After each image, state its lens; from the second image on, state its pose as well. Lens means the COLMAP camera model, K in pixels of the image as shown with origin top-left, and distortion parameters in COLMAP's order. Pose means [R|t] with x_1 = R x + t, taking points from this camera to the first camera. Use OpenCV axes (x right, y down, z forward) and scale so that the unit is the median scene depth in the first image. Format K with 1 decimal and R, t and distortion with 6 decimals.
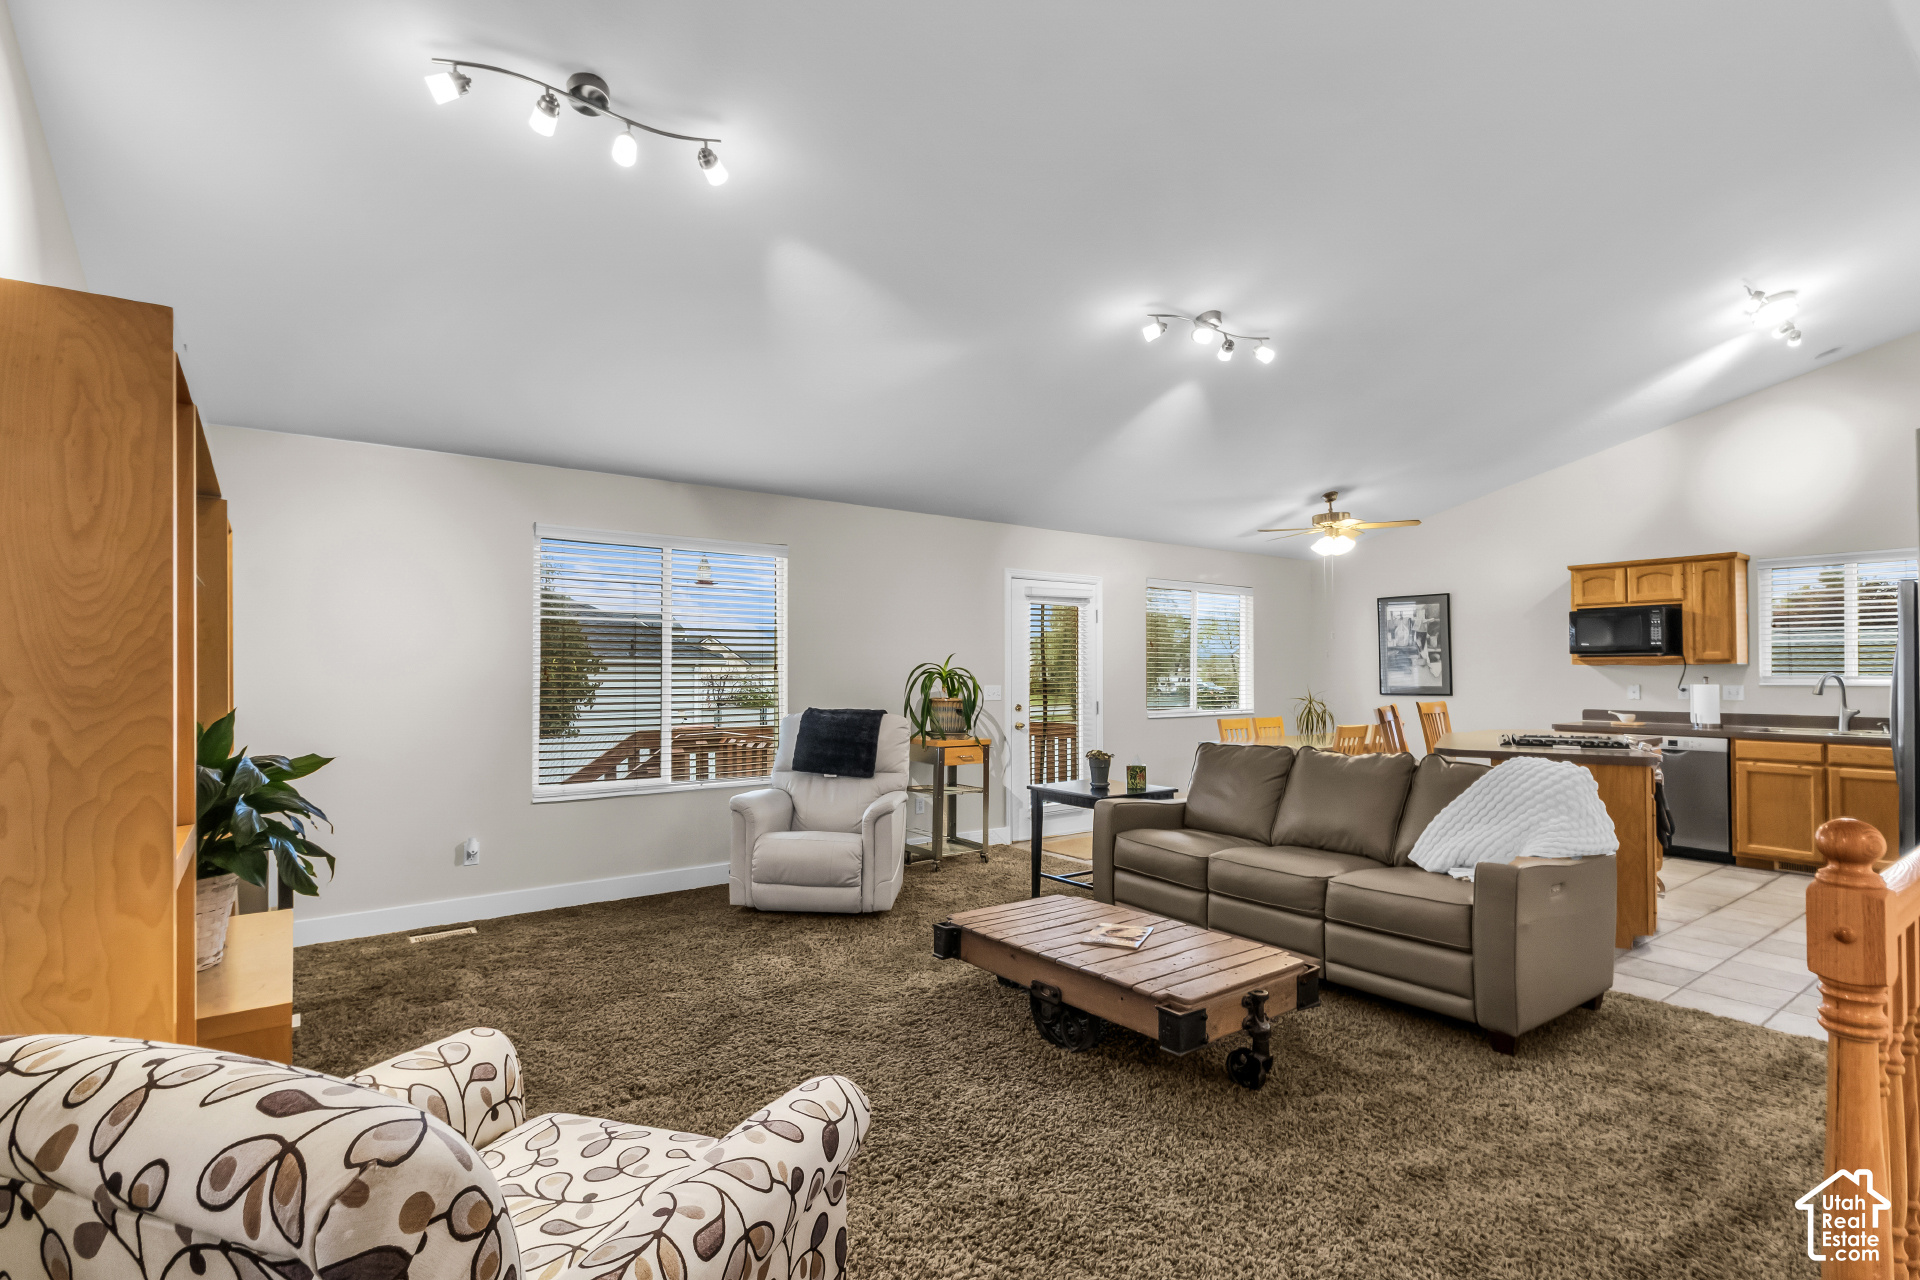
lens RADIAL K [[922.2, 0, 958.9], [0, 922.2, 668.7], [0, 0, 1]] dist [-0.000039, -0.000077]
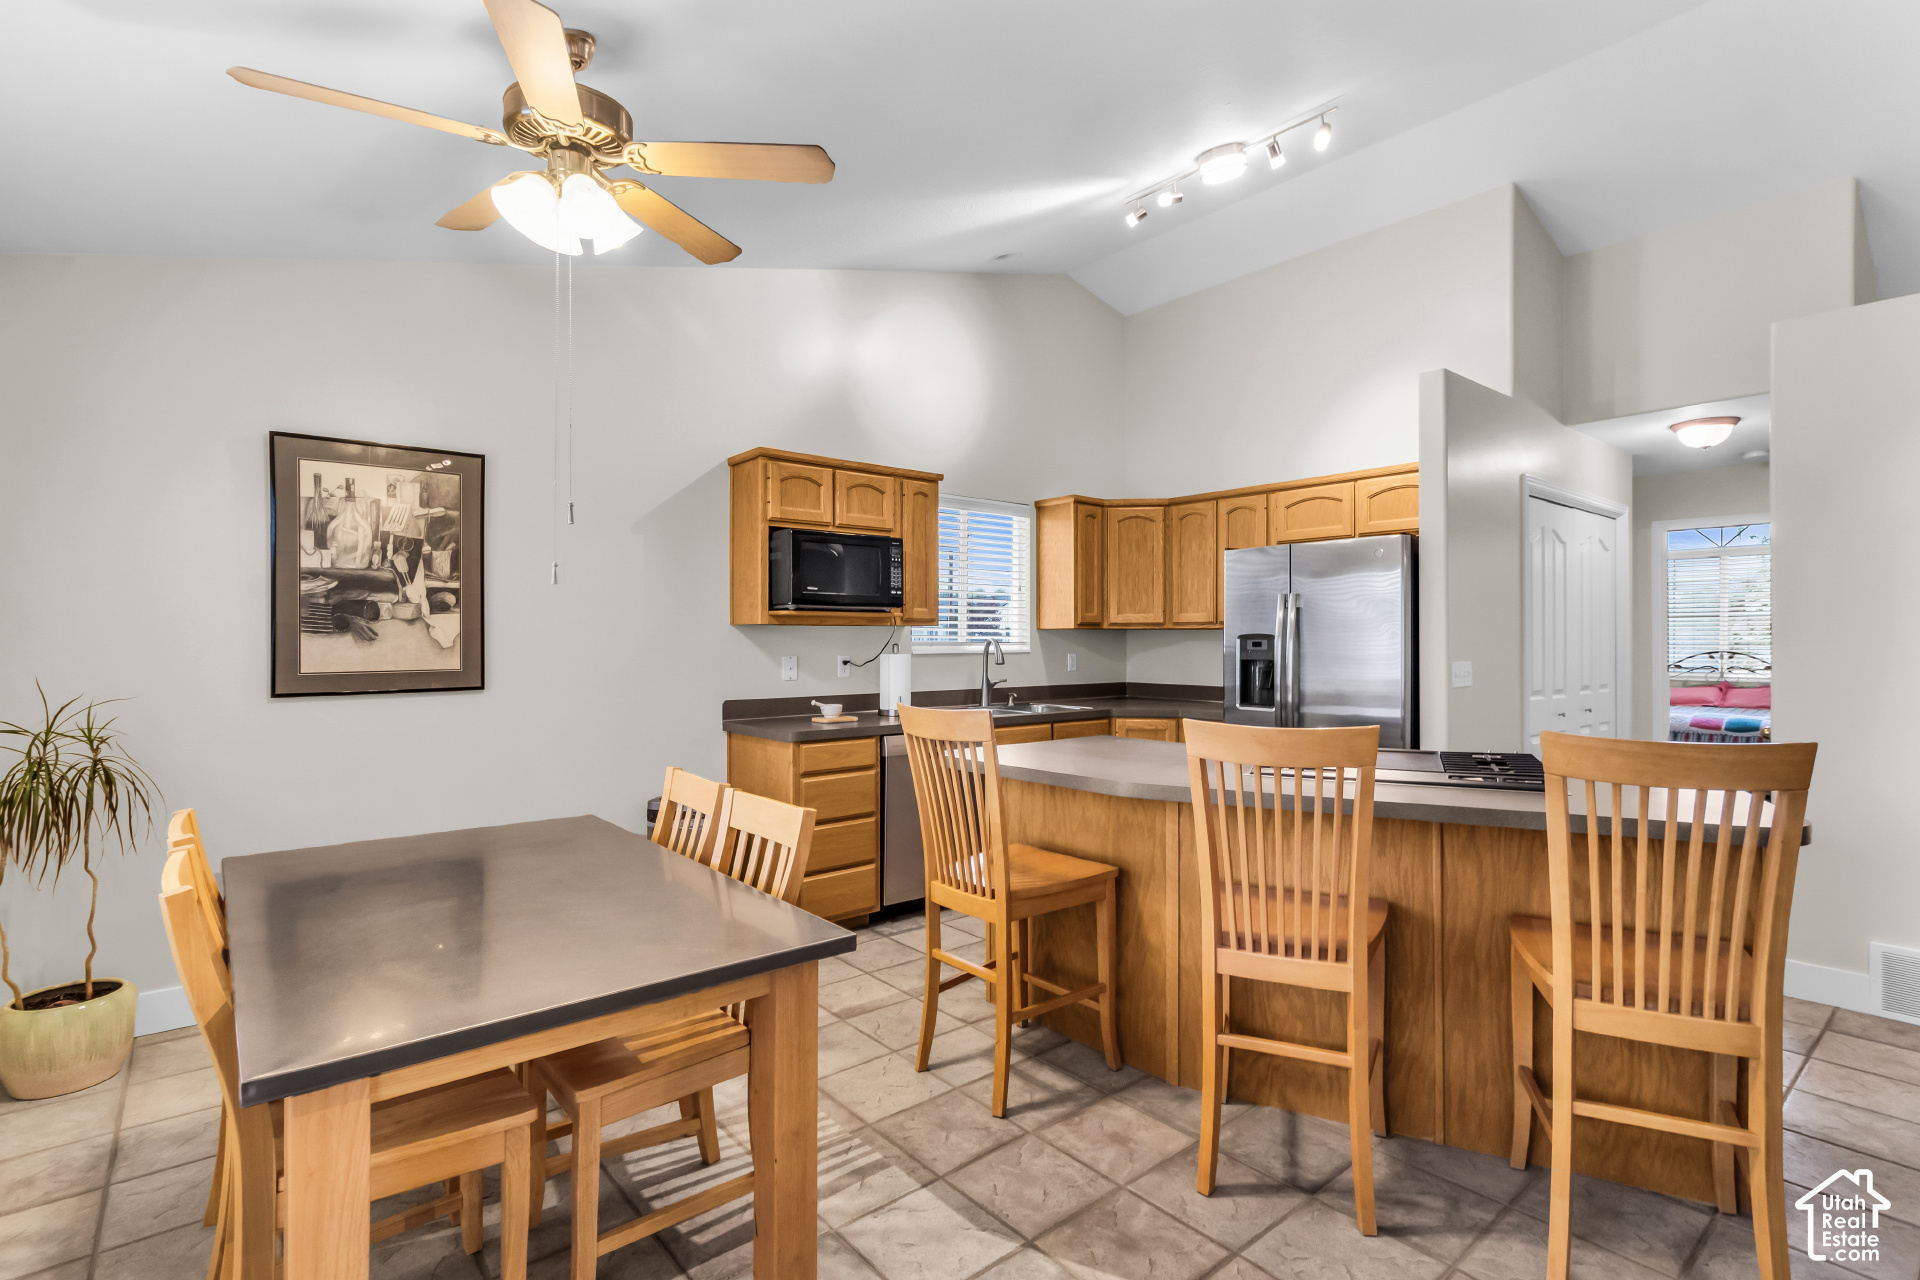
lens RADIAL K [[900.6, 0, 960.0], [0, 900.6, 640.0], [0, 0, 1]] dist [-0.000924, -0.000136]
pose [[-0.051580, -0.003253, 0.998664, 0.089885], [-0.003138, 0.999990, 0.003095, 0.003518], [-0.998664, -0.002975, -0.051589, 0.780889]]
